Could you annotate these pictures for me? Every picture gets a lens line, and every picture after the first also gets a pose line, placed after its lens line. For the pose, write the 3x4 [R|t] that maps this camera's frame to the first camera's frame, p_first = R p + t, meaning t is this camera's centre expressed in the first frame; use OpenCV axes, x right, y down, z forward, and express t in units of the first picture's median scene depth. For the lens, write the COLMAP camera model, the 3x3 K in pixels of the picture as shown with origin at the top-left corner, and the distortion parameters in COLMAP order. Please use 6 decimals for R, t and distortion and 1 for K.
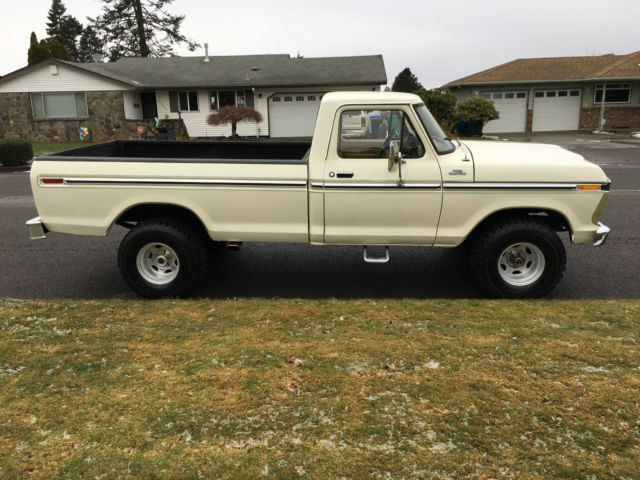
lens RADIAL K [[539.2, 0, 316.1], [0, 539.2, 240.9], [0, 0, 1]] dist [0.082873, -0.092892]
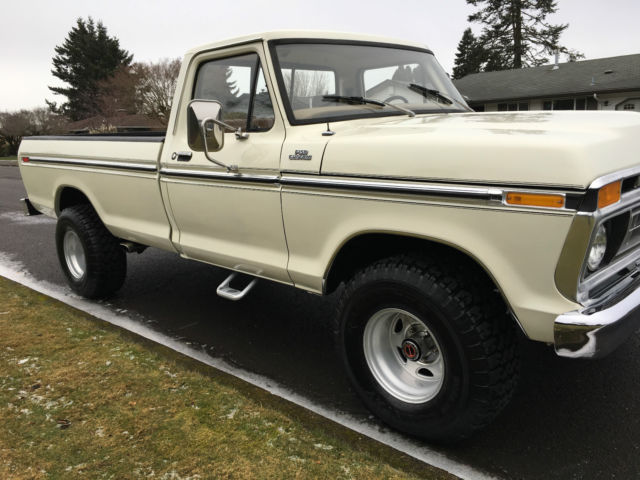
lens RADIAL K [[538.1, 0, 320.0], [0, 538.1, 240.0], [0, 0, 1]] dist [0.085690, -0.091484]
pose [[0.760715, 0.114309, -0.638942, 0.593052], [-0.142391, 0.989782, 0.007547, -0.047155], [0.633275, 0.085239, 0.769218, 0.573945]]
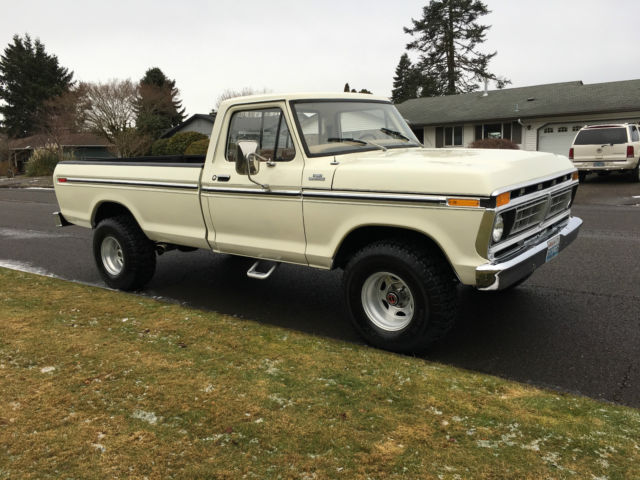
lens RADIAL K [[539.2, 0, 316.1], [0, 539.2, 240.9], [0, 0, 1]] dist [0.082873, -0.092892]
pose [[0.820250, 0.082898, -0.565966, 0.692892], [-0.125120, 0.991484, -0.036112, -0.000592], [0.558153, 0.100434, 0.823637, 0.313668]]
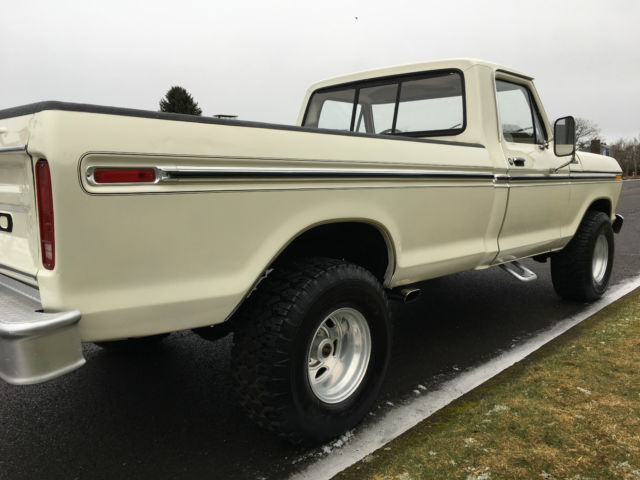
lens RADIAL K [[538.1, 0, 320.0], [0, 538.1, 240.0], [0, 0, 1]] dist [0.085690, -0.091484]
pose [[0.645926, -0.086907, 0.758437, -0.650621], [0.203540, 0.977141, -0.061377, -0.028594], [-0.735766, 0.194017, 0.648849, 0.711537]]
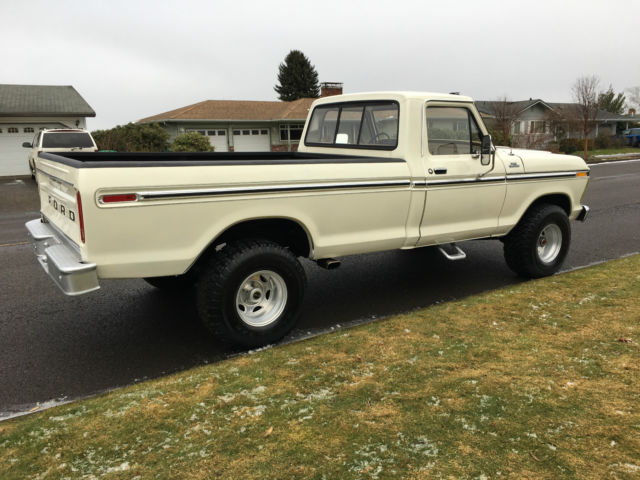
lens RADIAL K [[538.1, 0, 320.0], [0, 538.1, 240.0], [0, 0, 1]] dist [0.085690, -0.091484]
pose [[0.797283, -0.105812, 0.594259, -0.677506], [0.152020, 0.987980, -0.028038, -0.005350], [-0.584149, 0.112693, 0.803785, 0.345239]]
